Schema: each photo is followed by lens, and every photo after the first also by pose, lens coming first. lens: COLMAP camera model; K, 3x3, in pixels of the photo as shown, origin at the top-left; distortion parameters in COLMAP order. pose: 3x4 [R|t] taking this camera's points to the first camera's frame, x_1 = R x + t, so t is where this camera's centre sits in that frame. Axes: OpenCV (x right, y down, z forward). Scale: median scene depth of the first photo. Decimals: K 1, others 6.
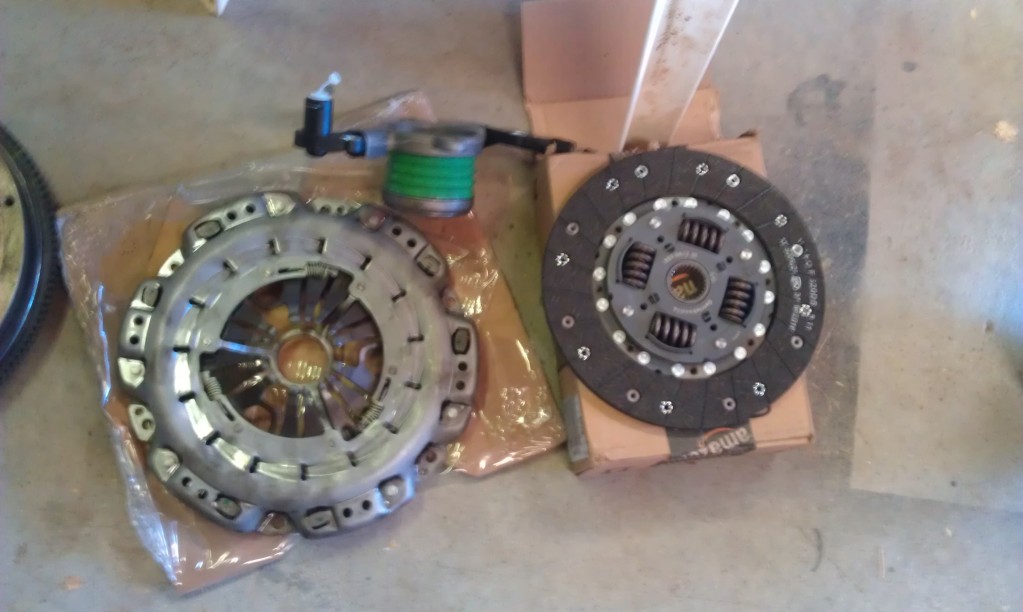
lens RADIAL K [[1075.0, 0, 499.2], [0, 1075.0, 308.6], [0, 0, 1]] dist [-0.006960, -0.022197]
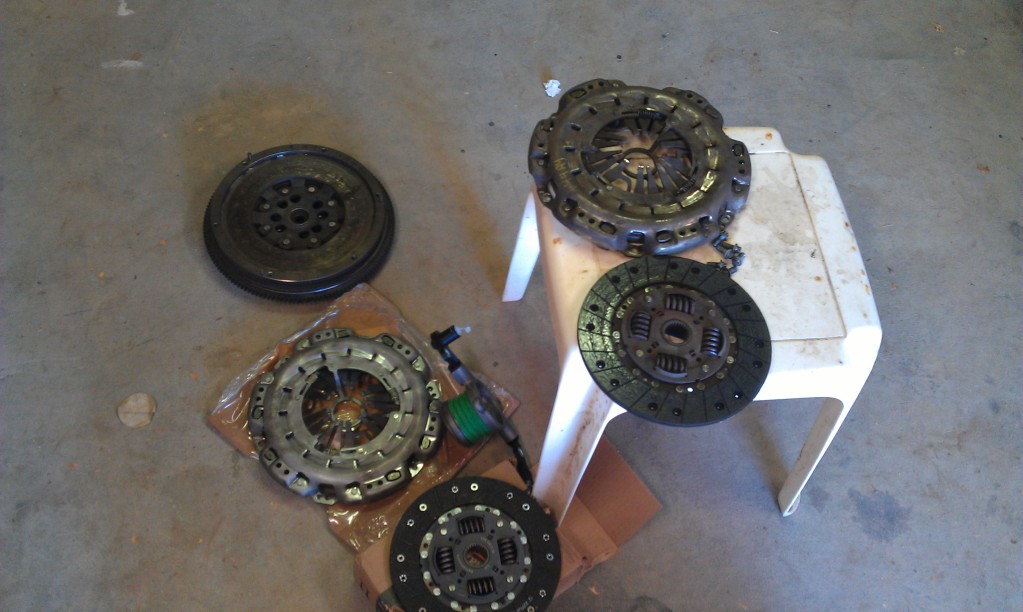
lens RADIAL K [[1084.6, 0, 522.9], [0, 1084.6, 304.9], [0, 0, 1]] dist [0.155169, -0.494432]
pose [[0.490671, 0.707758, -0.508252, 0.791310], [-0.859334, 0.489573, -0.147863, -0.025134], [0.144175, 0.509310, 0.848420, -0.643509]]
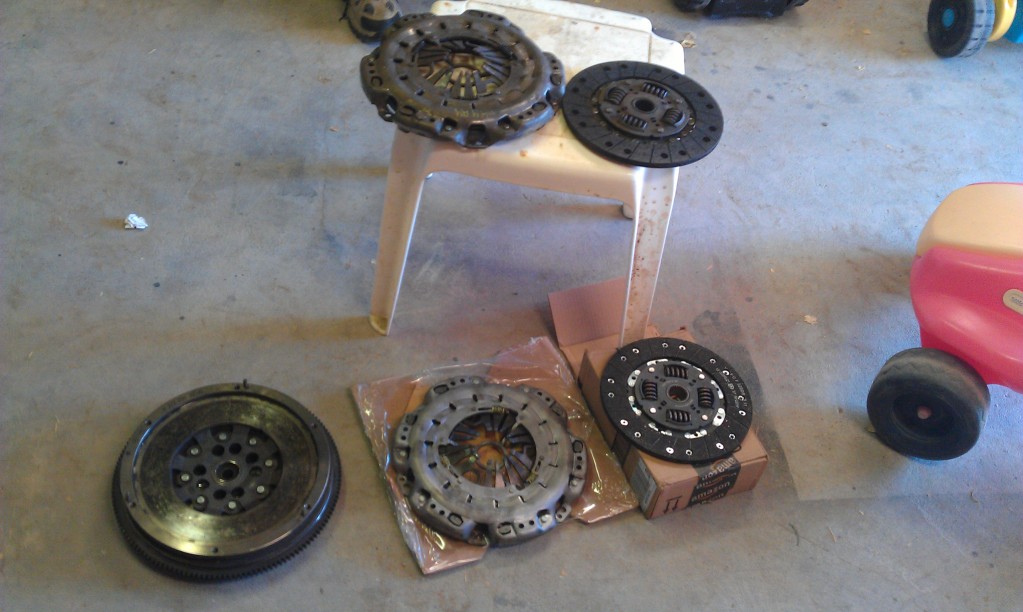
lens RADIAL K [[1084.6, 0, 522.9], [0, 1084.6, 304.9], [0, 0, 1]] dist [0.155169, -0.494432]
pose [[0.964509, -0.183057, 0.190295, -0.418667], [0.250679, 0.861229, -0.442091, 0.611374], [-0.082960, 0.474104, 0.876552, -0.727279]]
